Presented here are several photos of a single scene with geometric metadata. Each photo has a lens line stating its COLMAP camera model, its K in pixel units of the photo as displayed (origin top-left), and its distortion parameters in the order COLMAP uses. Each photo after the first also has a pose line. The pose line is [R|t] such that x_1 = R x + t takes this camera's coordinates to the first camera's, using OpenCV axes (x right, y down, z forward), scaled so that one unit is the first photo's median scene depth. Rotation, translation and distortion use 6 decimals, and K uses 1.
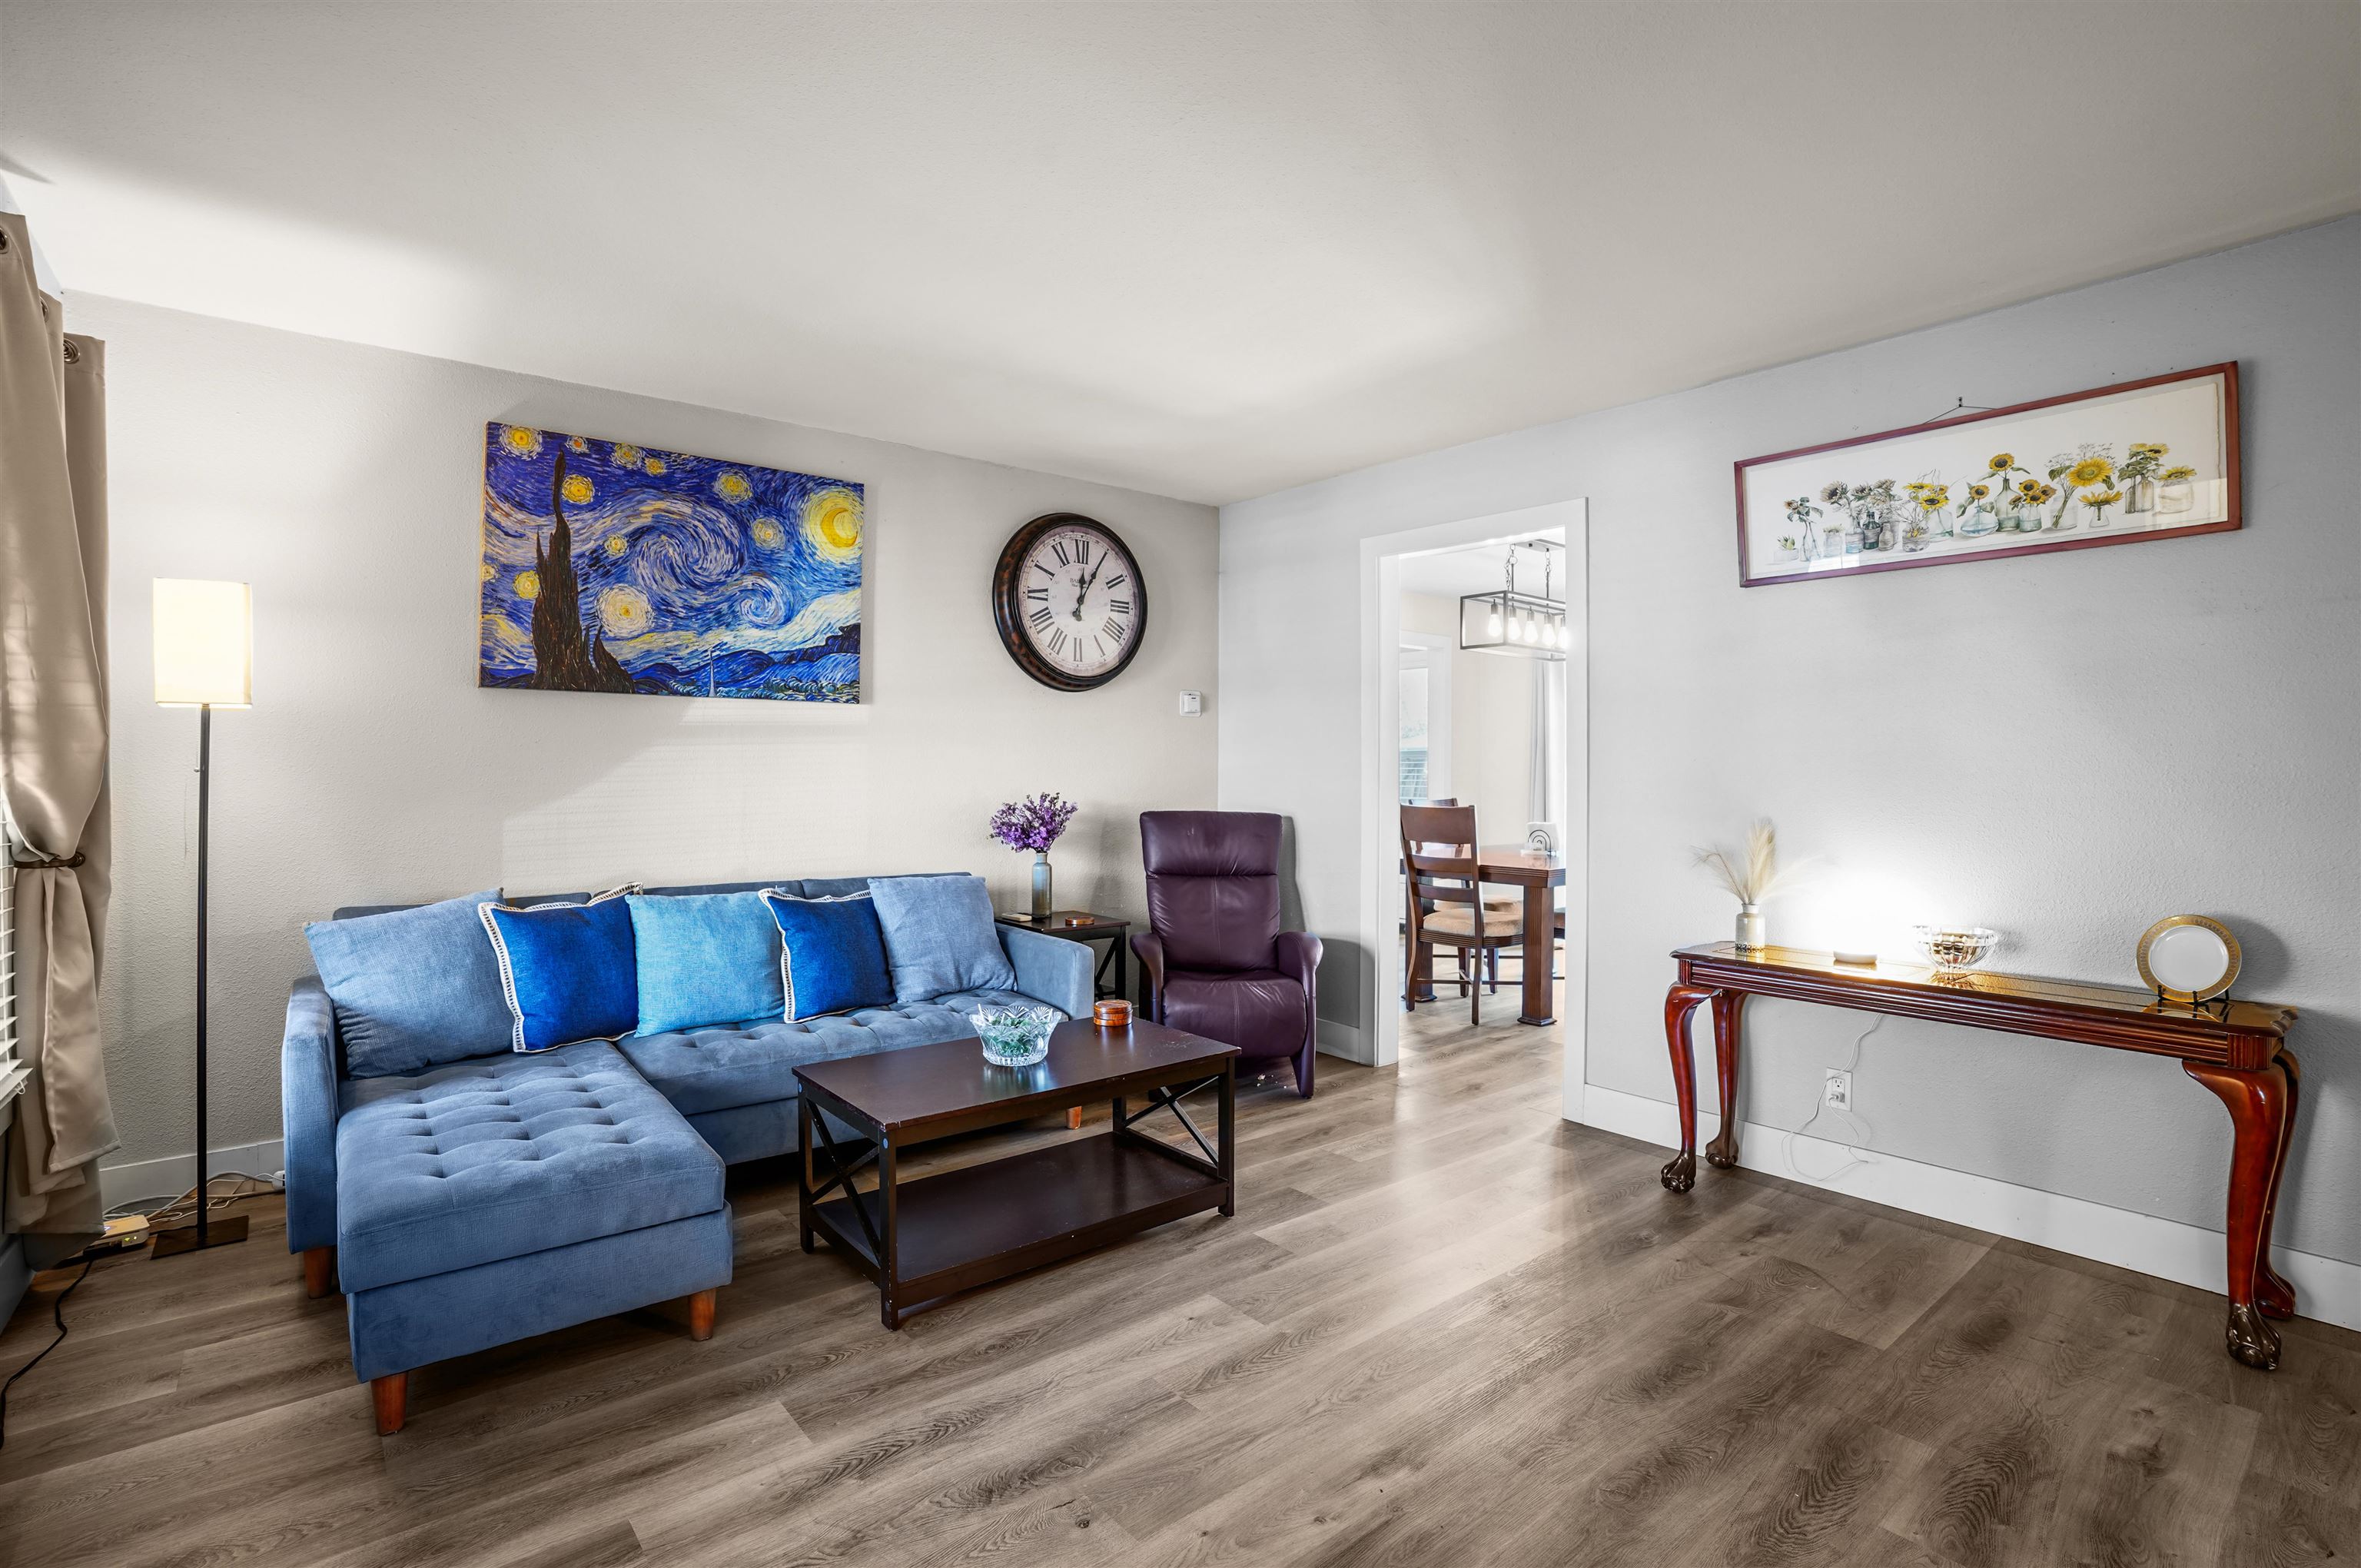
lens RADIAL K [[1093.6, 0, 1171.8], [0, 1093.6, 779.8], [0, 0, 1]] dist [-0.078463, 0.027030]
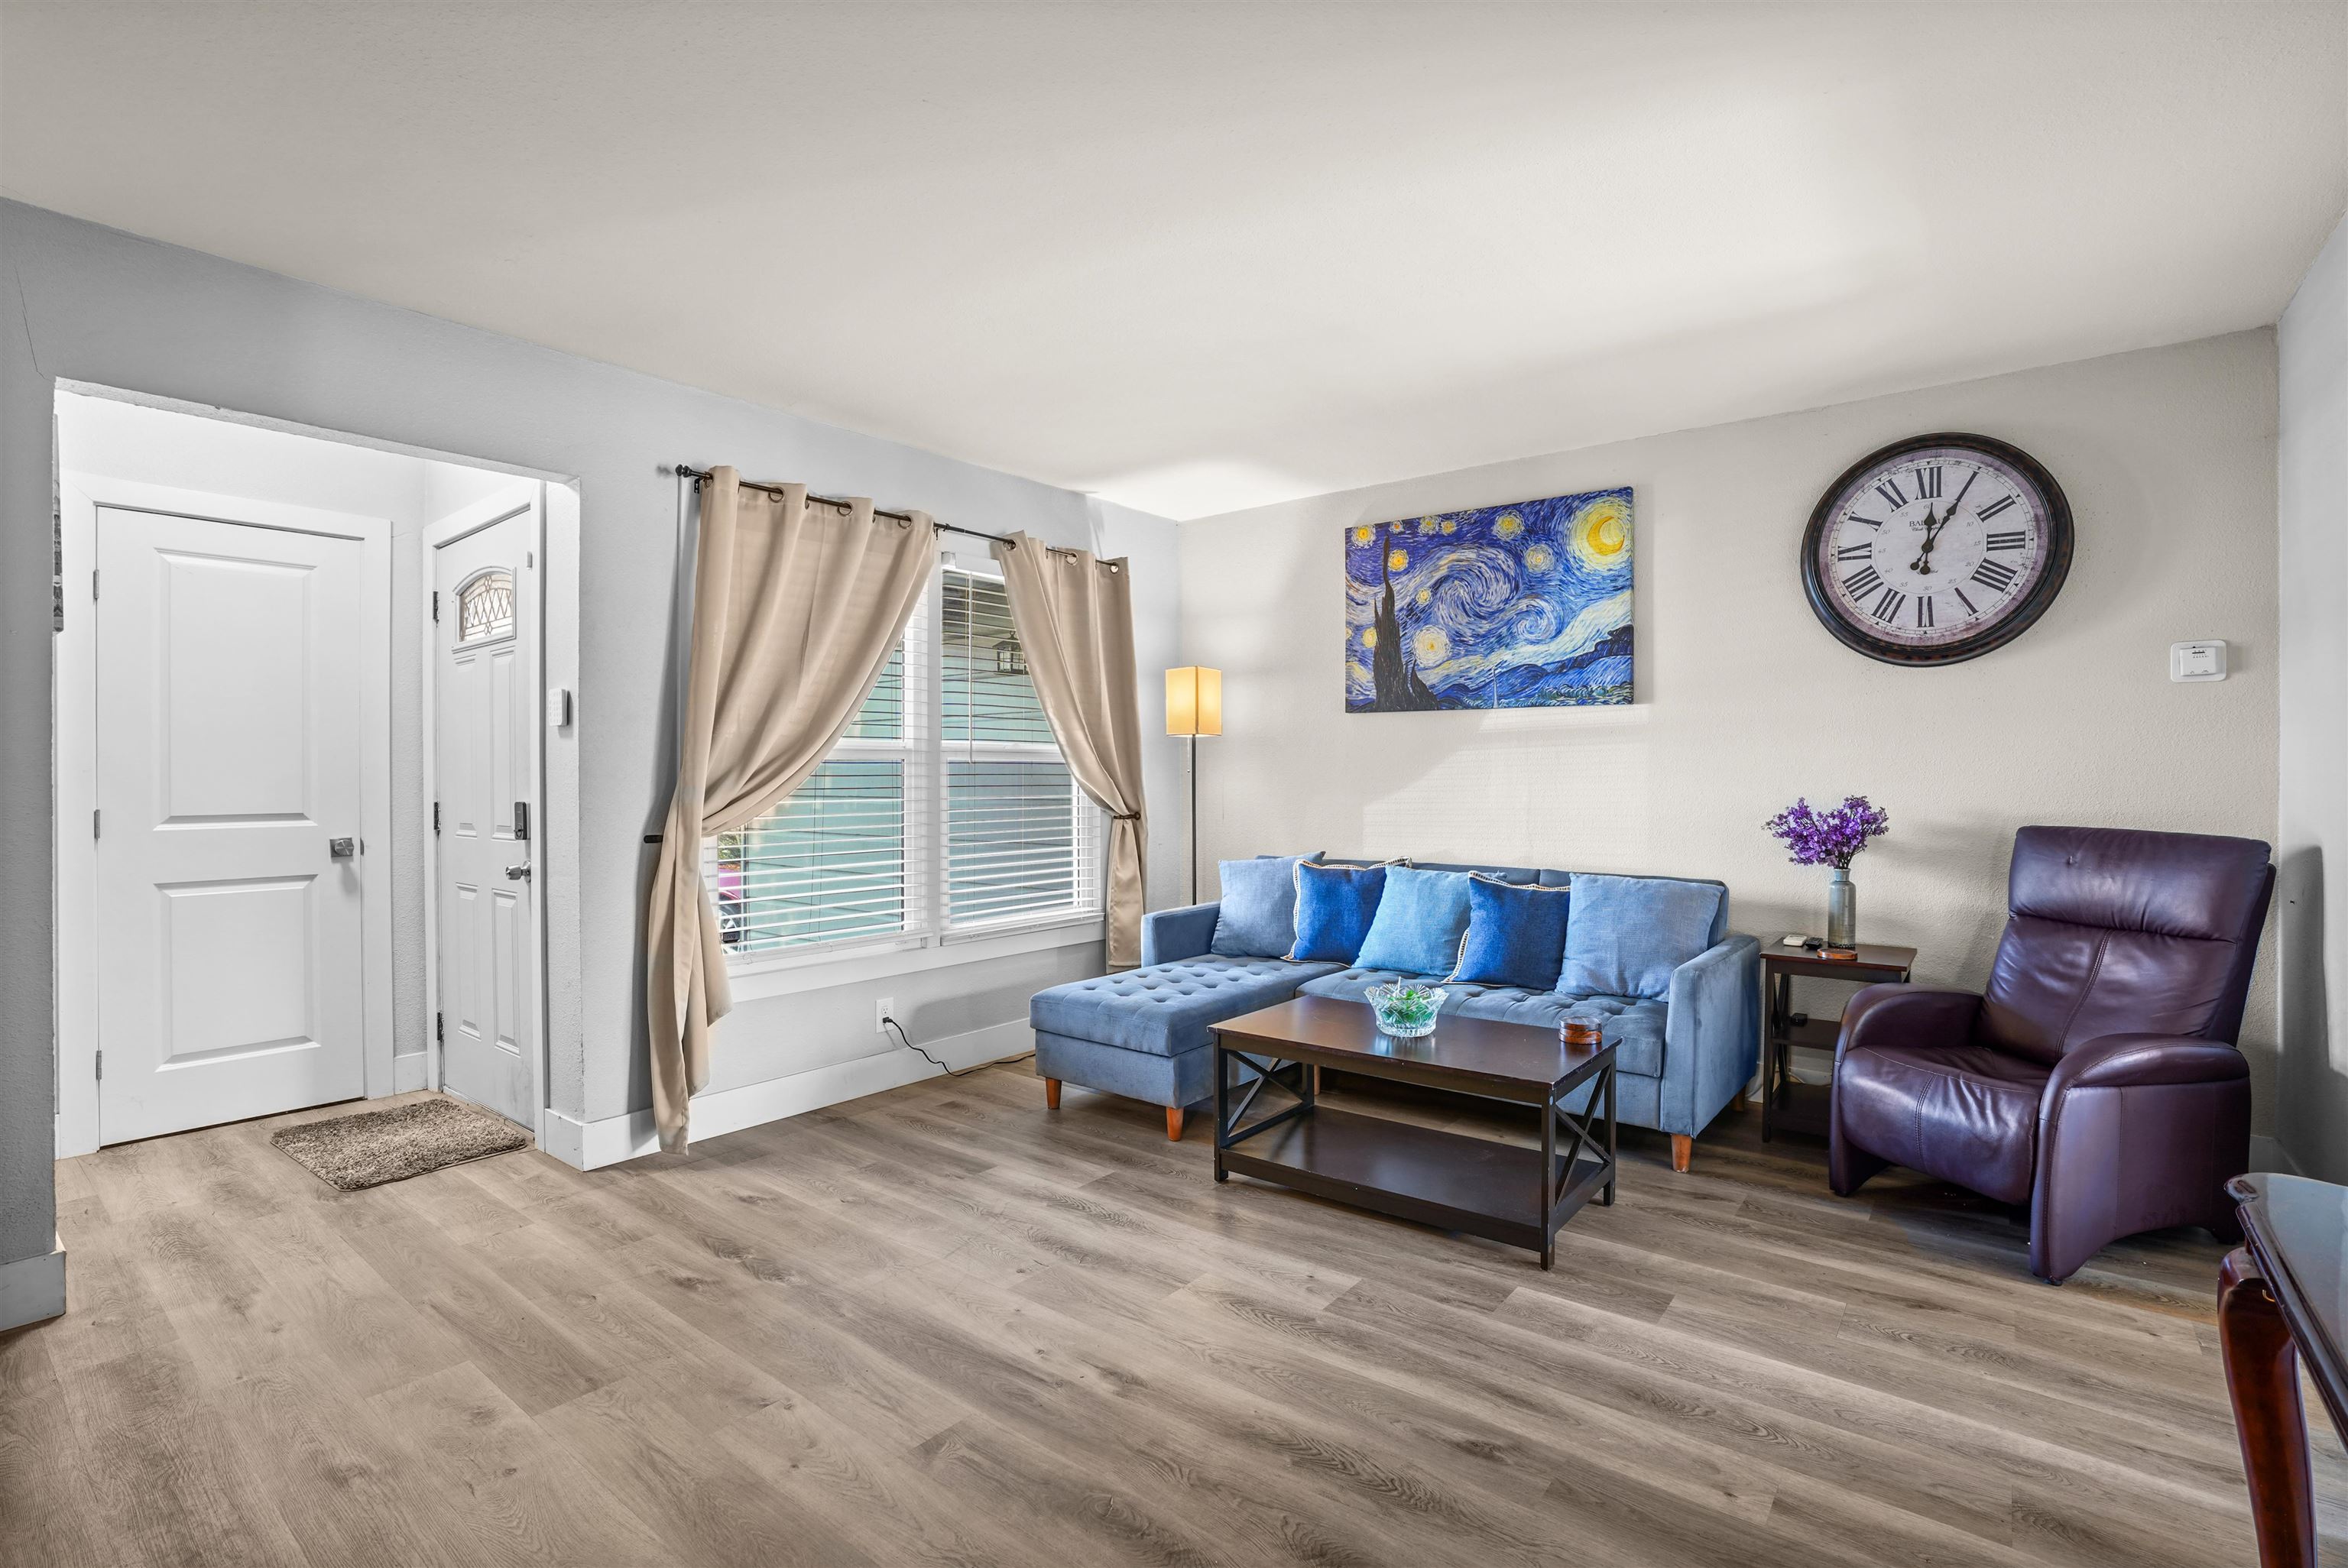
lens RADIAL K [[1087.4, 0, 1165.3], [0, 1087.4, 779.8], [0, 0, 1]] dist [-0.078463, 0.027030]
pose [[0.212088, 0.002419, -0.977248, 0.665304], [-0.006339, 0.999979, 0.001099, 0.002827], [0.977230, 0.005962, 0.212099, 0.405019]]
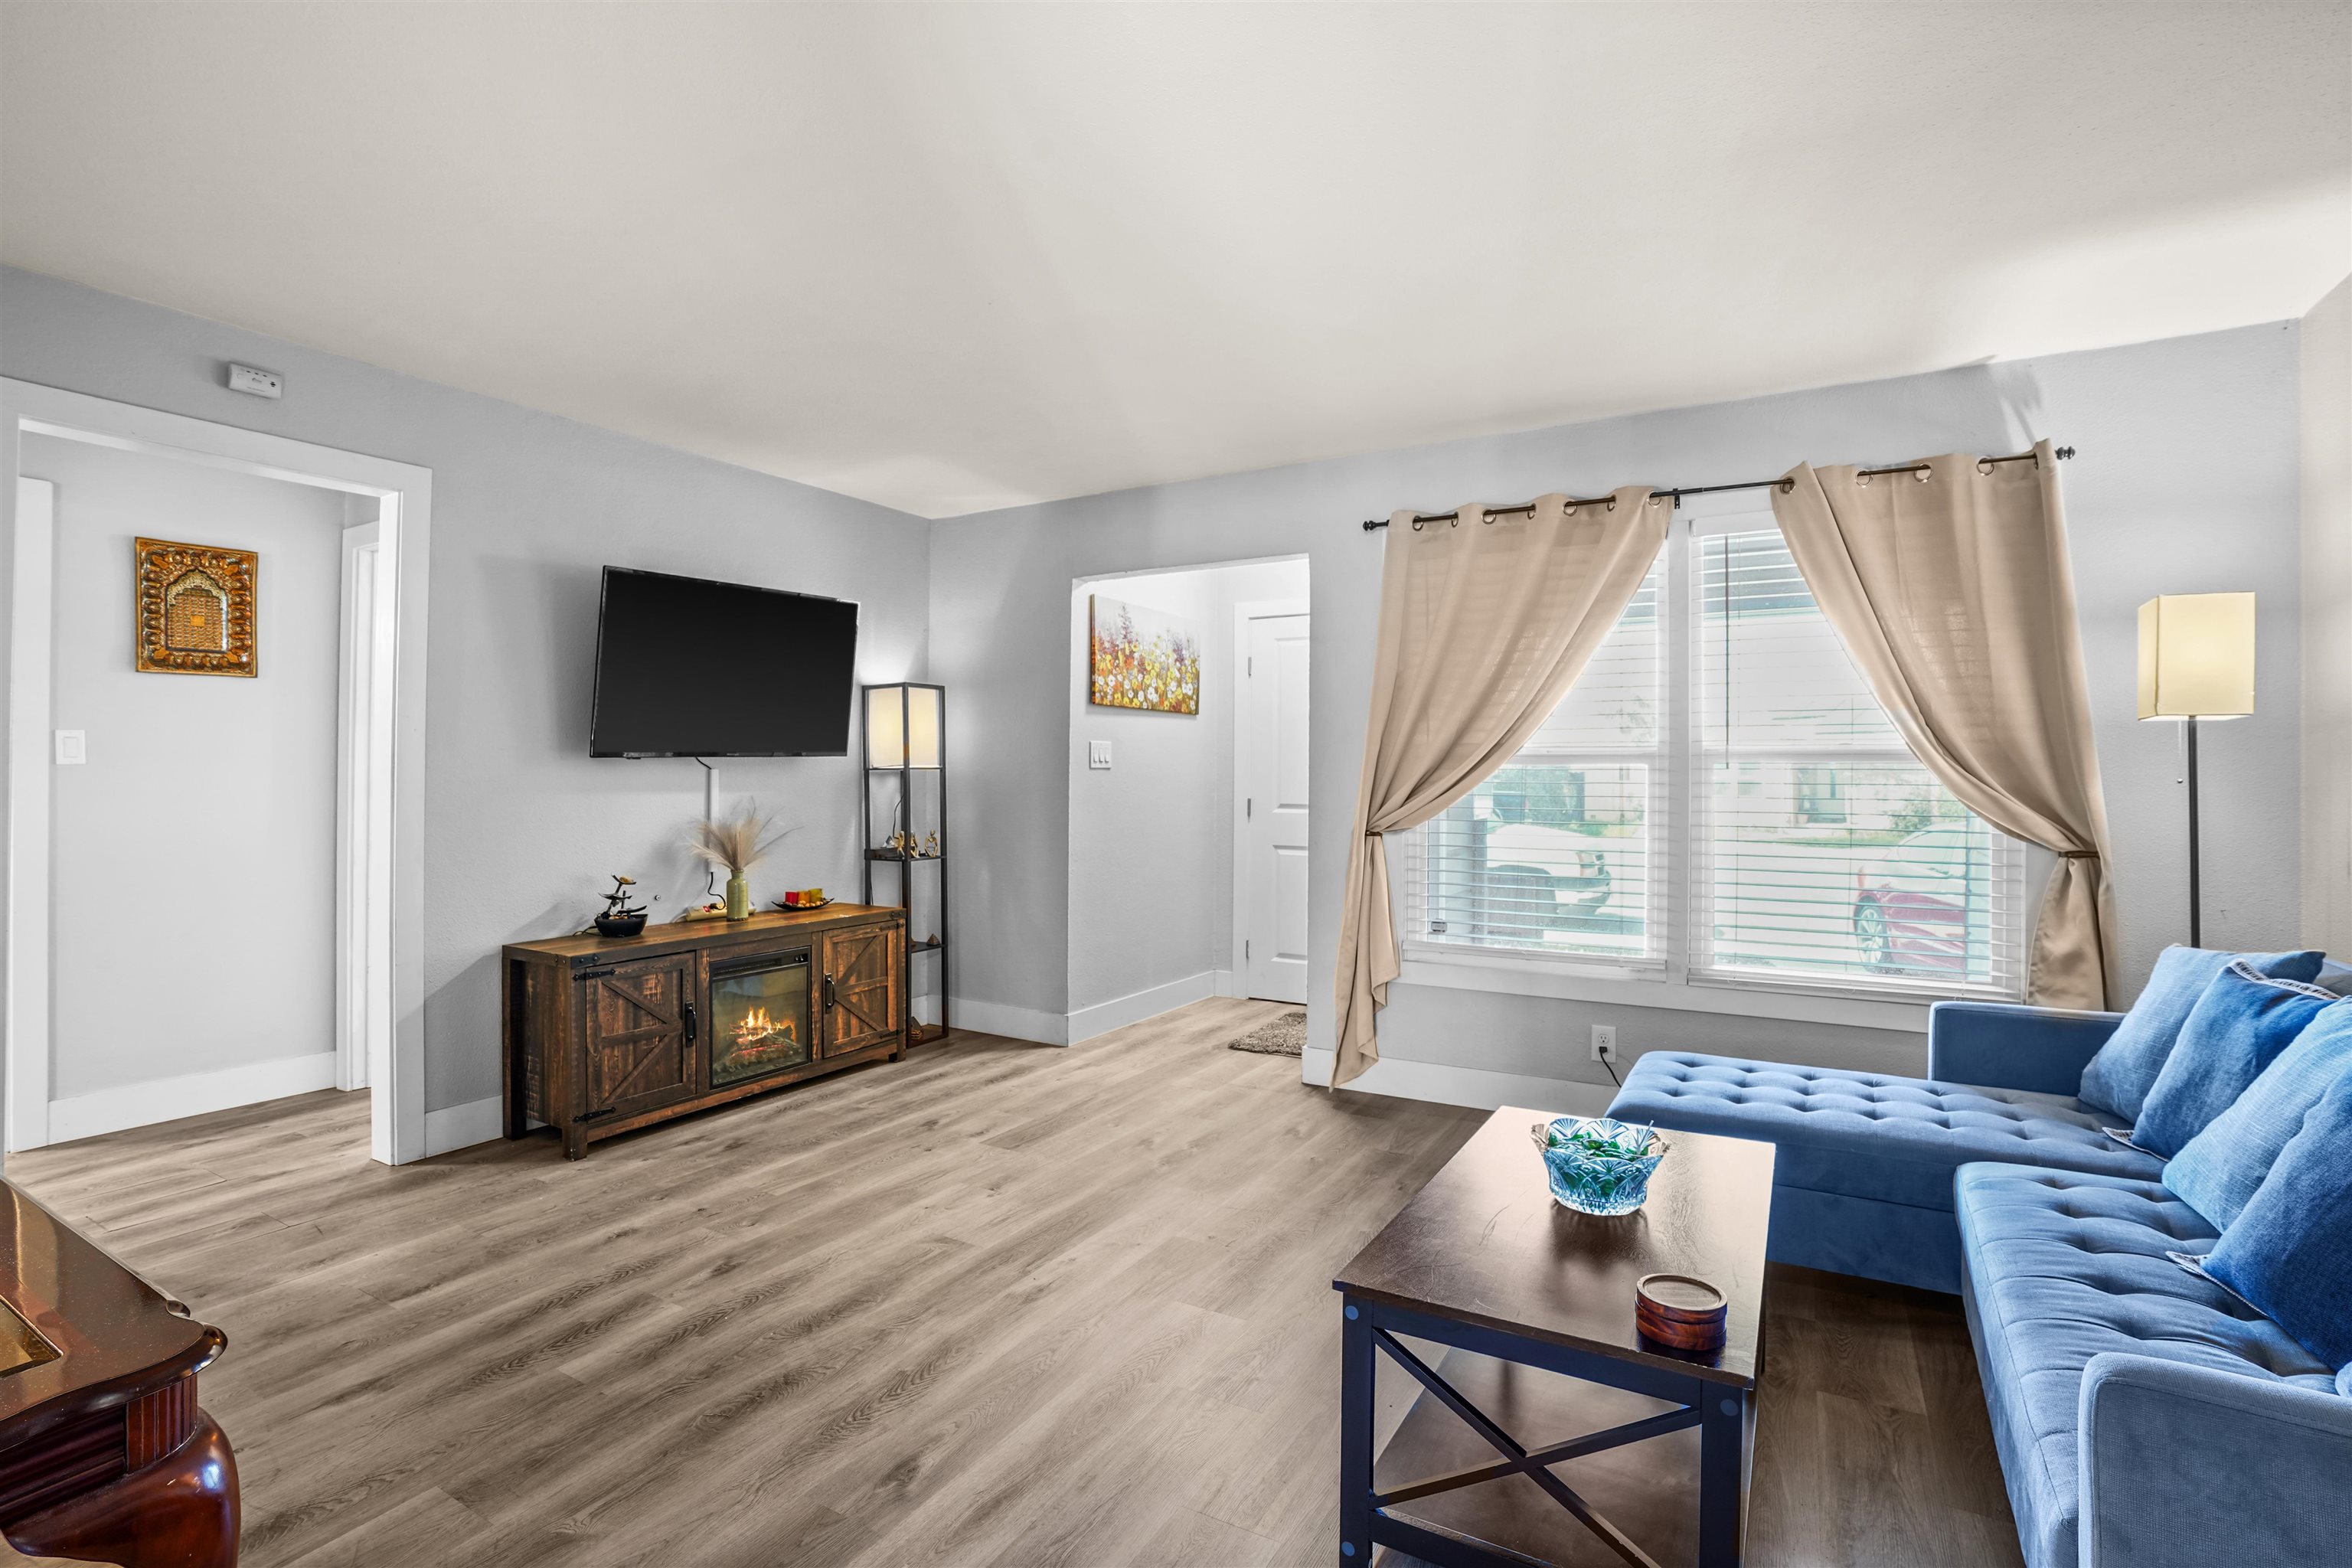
lens RADIAL K [[1089.4, 0, 1167.3], [0, 1089.4, 779.8], [0, 0, 1]] dist [-0.078463, 0.027030]
pose [[-0.935967, -0.005866, -0.352039, 0.263676], [-0.009875, 0.999905, 0.009594, -0.007795], [0.351949, 0.012456, -0.935936, 1.166262]]
